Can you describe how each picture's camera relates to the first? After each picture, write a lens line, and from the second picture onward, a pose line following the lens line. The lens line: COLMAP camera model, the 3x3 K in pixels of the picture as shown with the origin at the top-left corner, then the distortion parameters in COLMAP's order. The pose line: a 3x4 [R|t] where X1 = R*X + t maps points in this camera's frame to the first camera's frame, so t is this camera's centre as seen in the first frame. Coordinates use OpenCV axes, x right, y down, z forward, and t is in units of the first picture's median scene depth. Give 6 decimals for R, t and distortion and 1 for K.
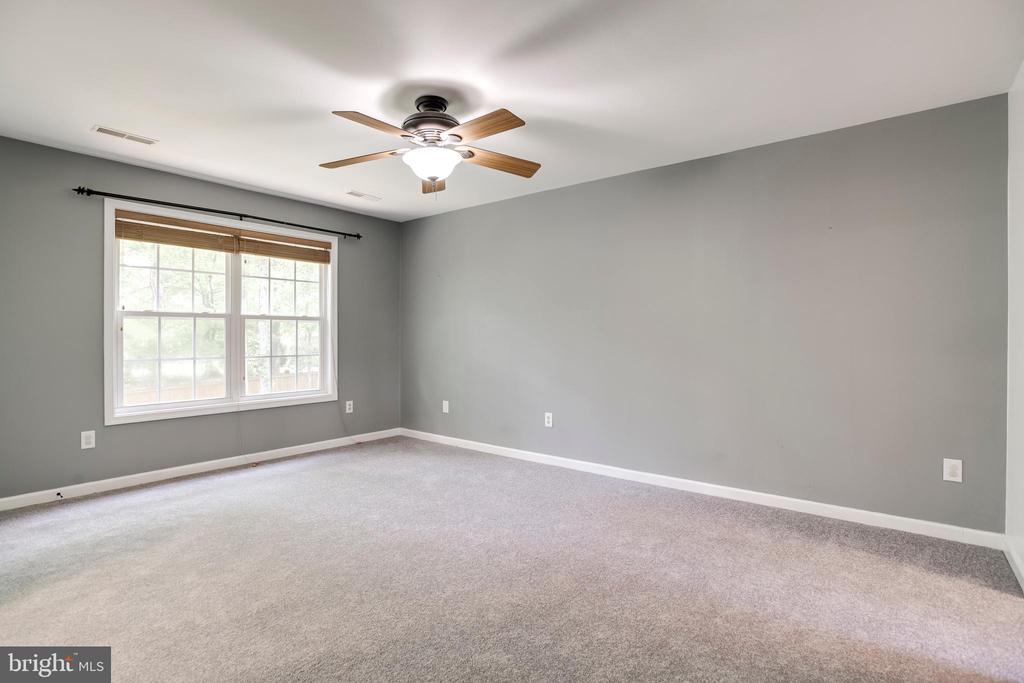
lens RADIAL K [[495.7, 0, 511.2], [0, 495.7, 340.5], [0, 0, 1]] dist [-0.056314, 0.021022]
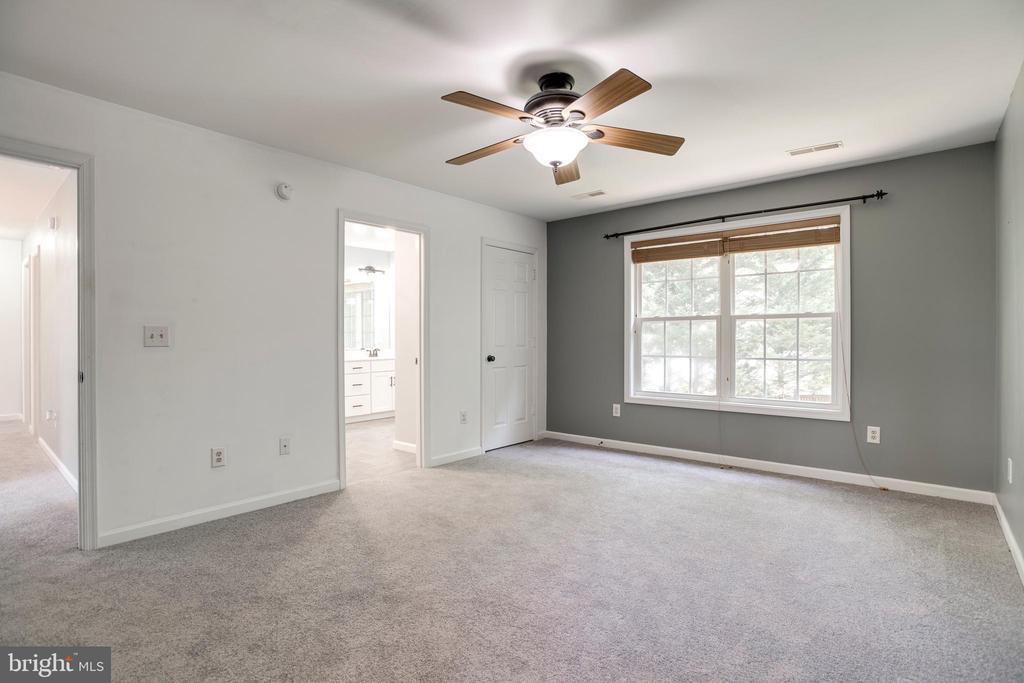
lens RADIAL K [[495.7, 0, 511.2], [0, 495.7, 340.5], [0, 0, 1]] dist [-0.056314, 0.021022]
pose [[-0.031083, 0.005630, -0.999501, 0.474390], [-0.006965, 0.999959, 0.005849, -0.004227], [0.999493, 0.007144, -0.031043, 0.594475]]
